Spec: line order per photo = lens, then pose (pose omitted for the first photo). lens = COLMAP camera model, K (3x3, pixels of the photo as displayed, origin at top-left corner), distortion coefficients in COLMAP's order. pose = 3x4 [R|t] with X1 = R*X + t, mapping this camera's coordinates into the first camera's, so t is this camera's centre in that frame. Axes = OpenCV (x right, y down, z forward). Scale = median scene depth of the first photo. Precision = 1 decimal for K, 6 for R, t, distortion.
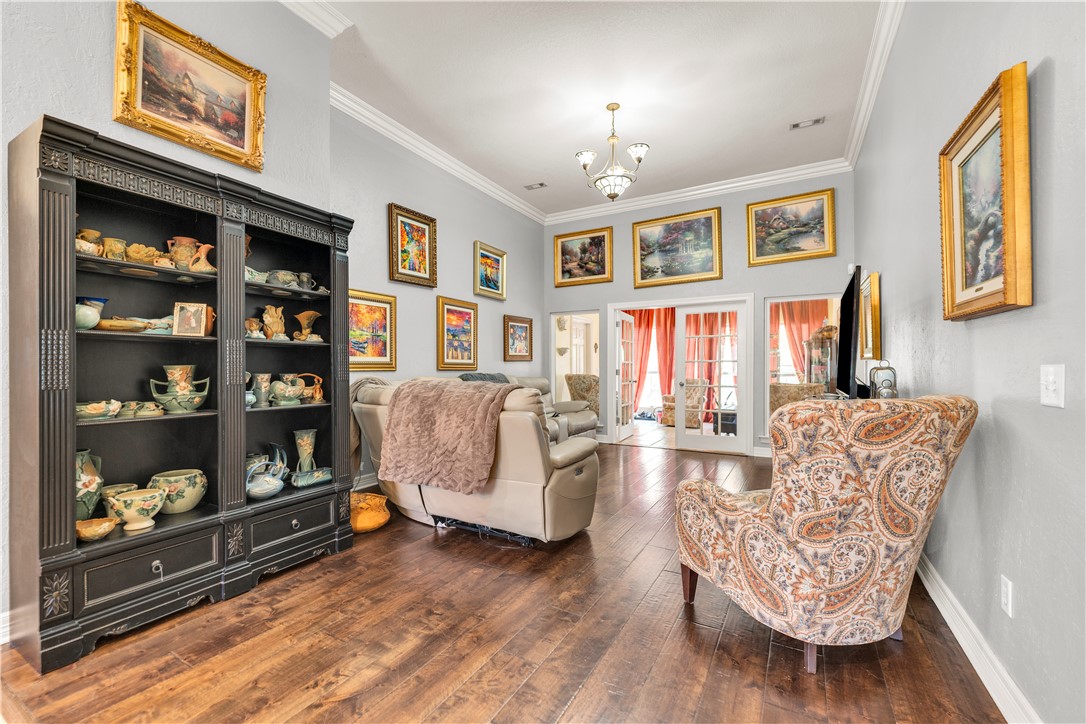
lens RADIAL K [[451.8, 0, 539.5], [0, 451.8, 367.5], [0, 0, 1]] dist [-0.001366, -0.000393]
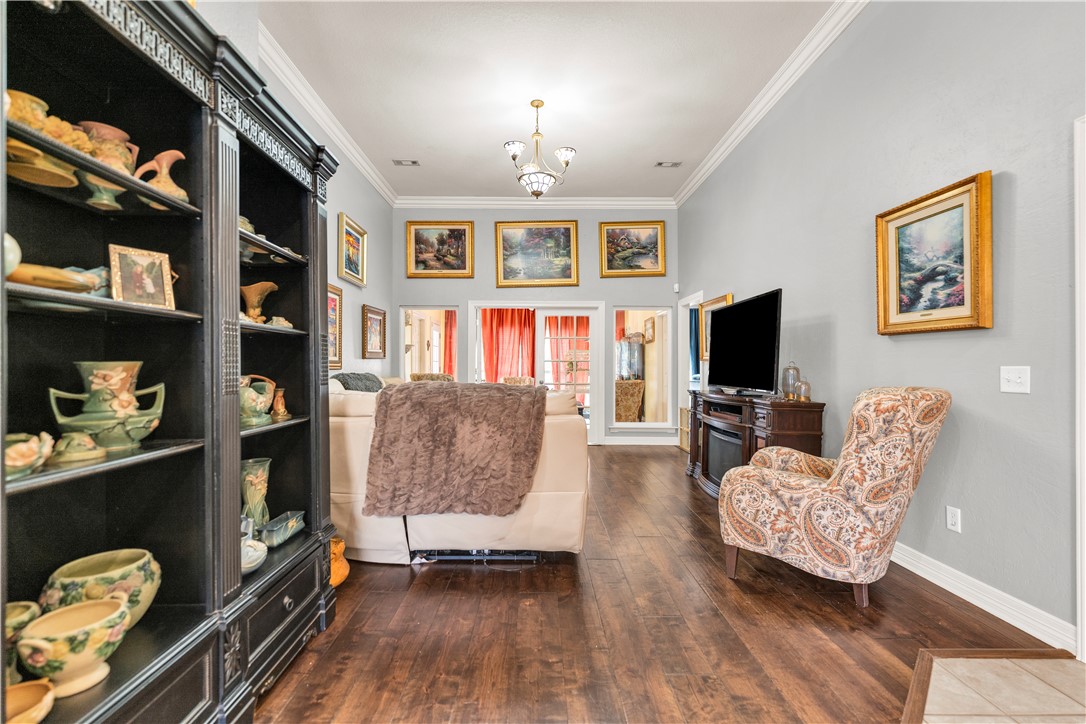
lens RADIAL K [[450.3, 0, 542.5], [0, 450.3, 365.5], [0, 0, 1]] dist [-0.001680, -0.000127]
pose [[0.861799, 0.003363, 0.507239, -0.488279], [-0.002724, 0.999994, -0.002002, -0.000662], [-0.507242, 0.000343, 0.861803, 0.214337]]
